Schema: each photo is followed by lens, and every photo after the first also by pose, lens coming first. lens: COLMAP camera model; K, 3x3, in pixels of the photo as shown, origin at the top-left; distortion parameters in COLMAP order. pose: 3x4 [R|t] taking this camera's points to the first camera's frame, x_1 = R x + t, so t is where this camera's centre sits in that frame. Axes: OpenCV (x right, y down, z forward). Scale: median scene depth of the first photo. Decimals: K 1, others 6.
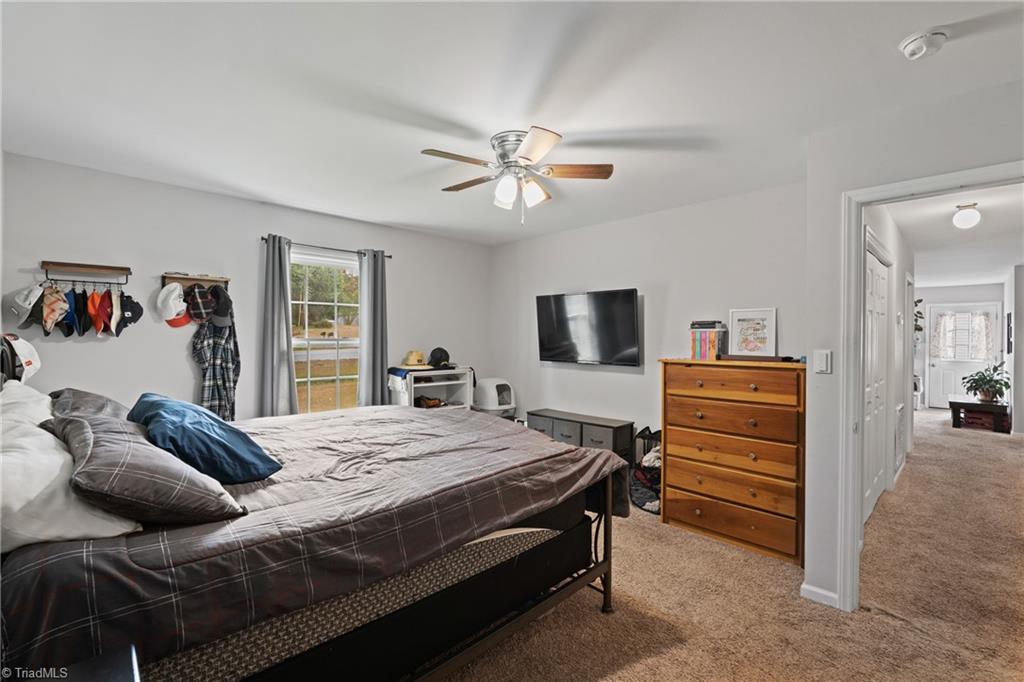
lens RADIAL K [[448.7, 0, 513.3], [0, 448.7, 340.0], [0, 0, 1]] dist [-0.011006, -0.000020]
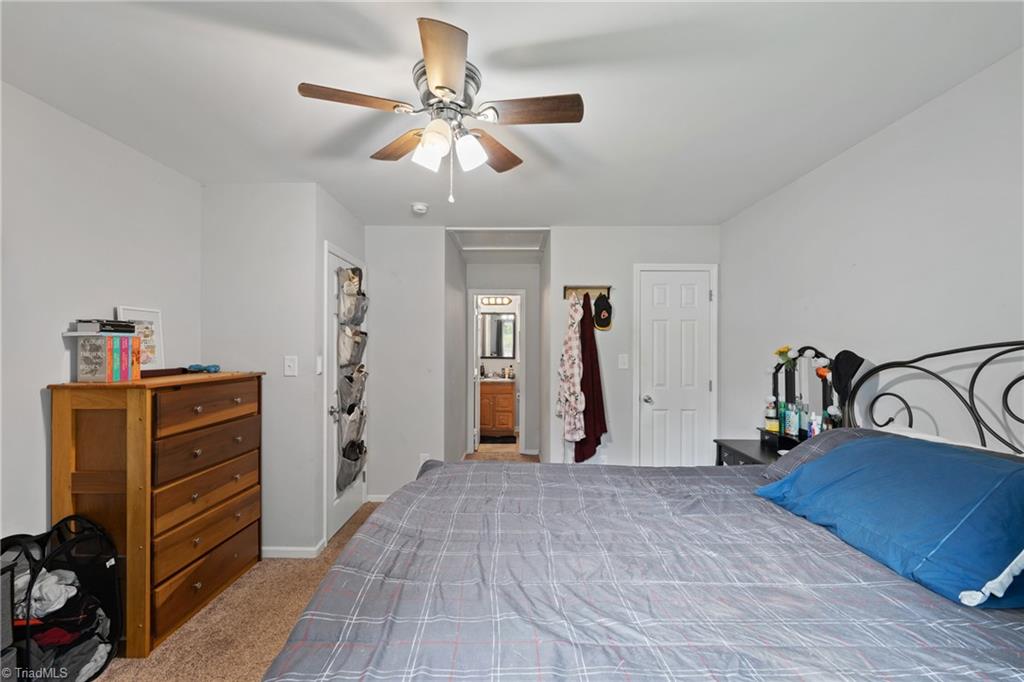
lens RADIAL K [[448.7, 0, 510.8], [0, 448.7, 344.0], [0, 0, 1]] dist [-0.011006, -0.000020]
pose [[-0.710237, -0.007062, 0.703927, -0.440109], [-0.008831, 0.999960, 0.001122, -0.015577], [-0.703907, -0.005419, -0.710271, 1.109739]]
